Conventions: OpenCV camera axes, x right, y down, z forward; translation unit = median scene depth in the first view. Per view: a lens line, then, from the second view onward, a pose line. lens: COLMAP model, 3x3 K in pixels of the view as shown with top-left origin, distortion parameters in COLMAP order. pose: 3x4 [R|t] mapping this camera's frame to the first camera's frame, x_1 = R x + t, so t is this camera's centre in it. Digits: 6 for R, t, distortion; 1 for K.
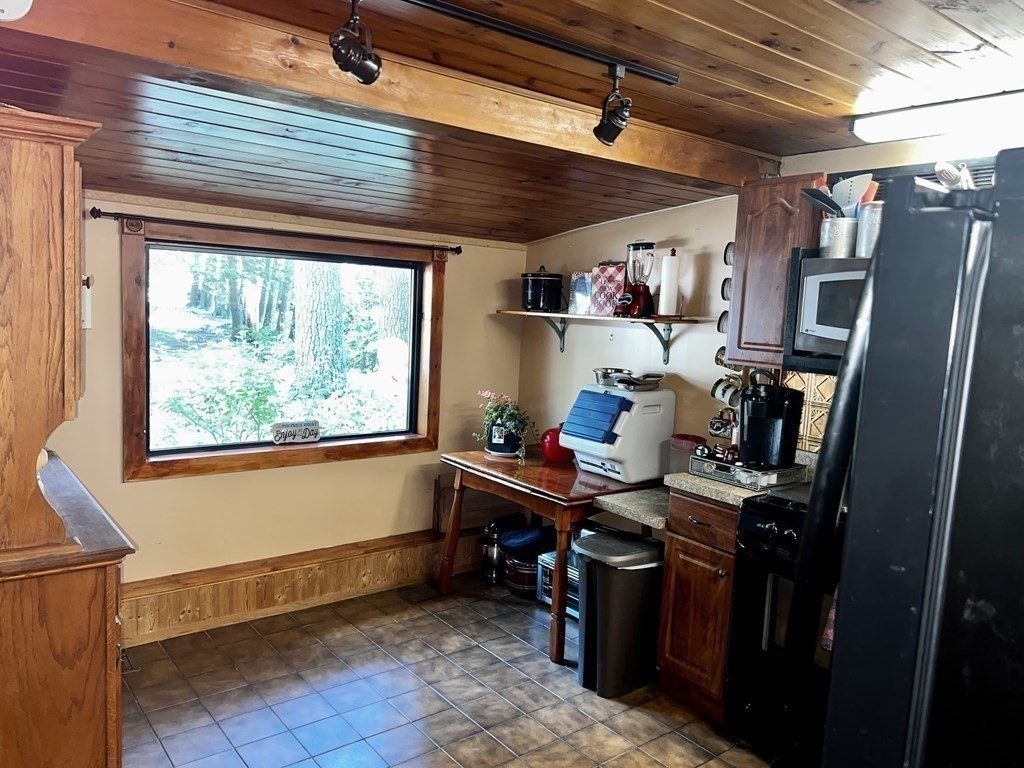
lens RADIAL K [[772.3, 0, 514.1], [0, 772.3, 385.1], [0, 0, 1]] dist [0.062420, -0.078240]
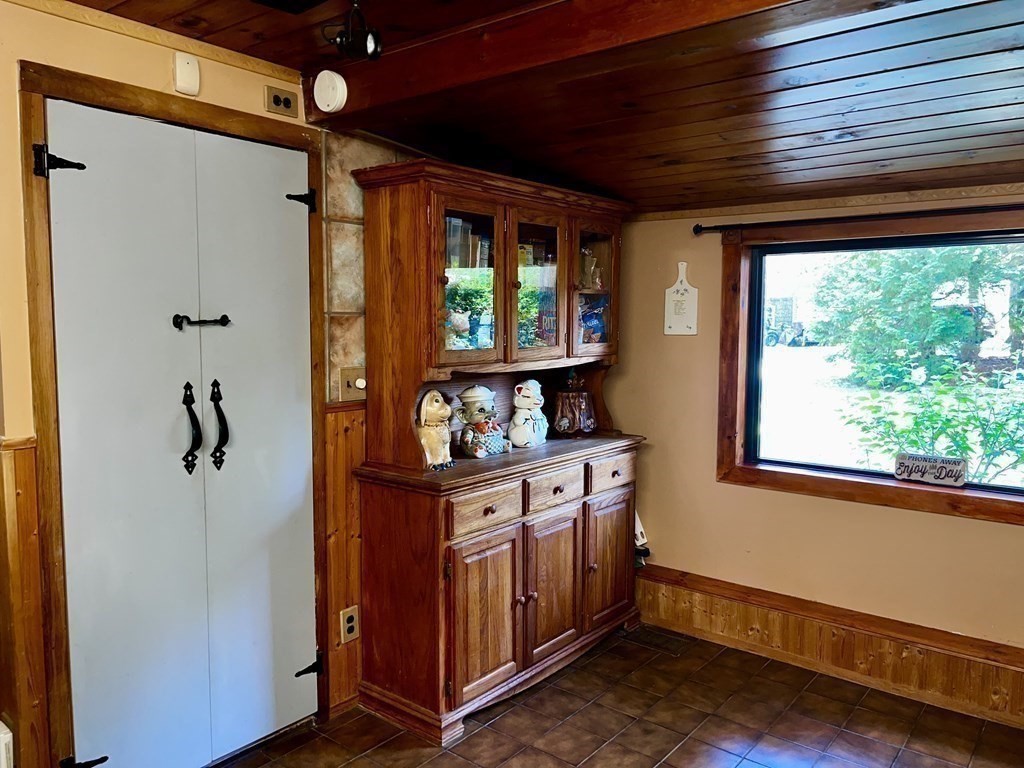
lens RADIAL K [[772.3, 0, 516.3], [0, 772.3, 385.1], [0, 0, 1]] dist [0.062420, -0.078240]
pose [[0.221100, 0.035862, -0.974592, 0.409798], [-0.100636, 0.994828, 0.013776, 0.008729], [0.970045, 0.095033, 0.223566, 0.449757]]
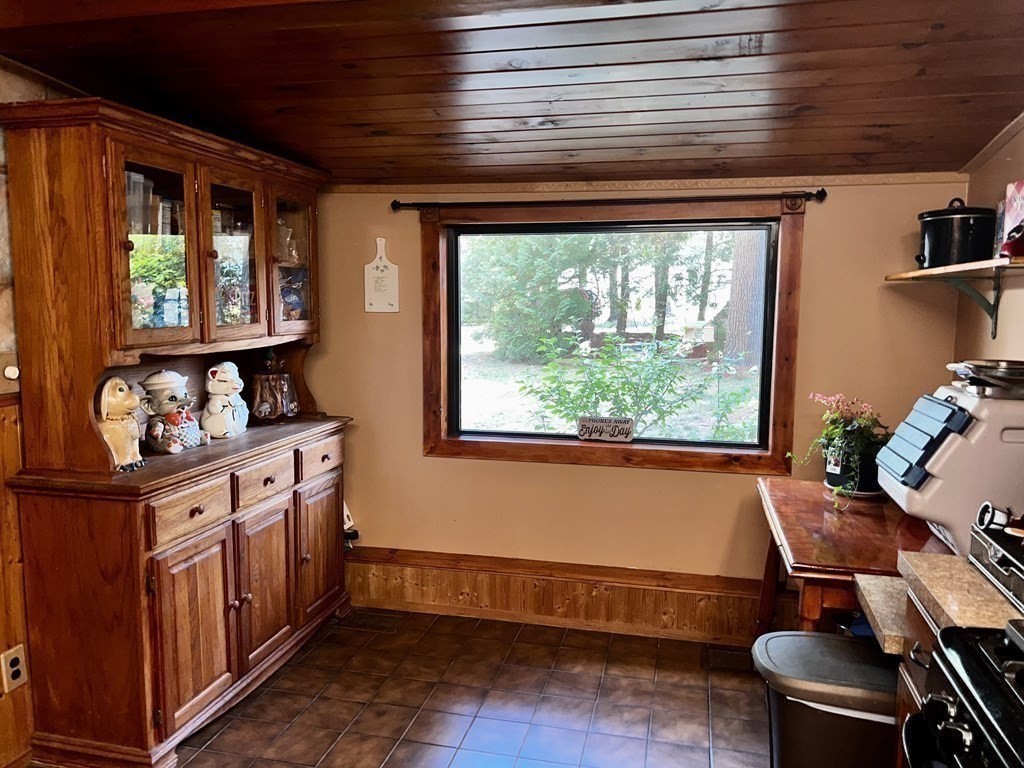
lens RADIAL K [[772.3, 0, 516.6], [0, 772.3, 391.1], [0, 0, 1]] dist [0.062420, -0.078240]
pose [[0.621790, 0.045784, -0.781844, 0.365174], [-0.062458, 0.998009, 0.008770, 0.017414], [0.780689, 0.043379, 0.623412, 0.398342]]
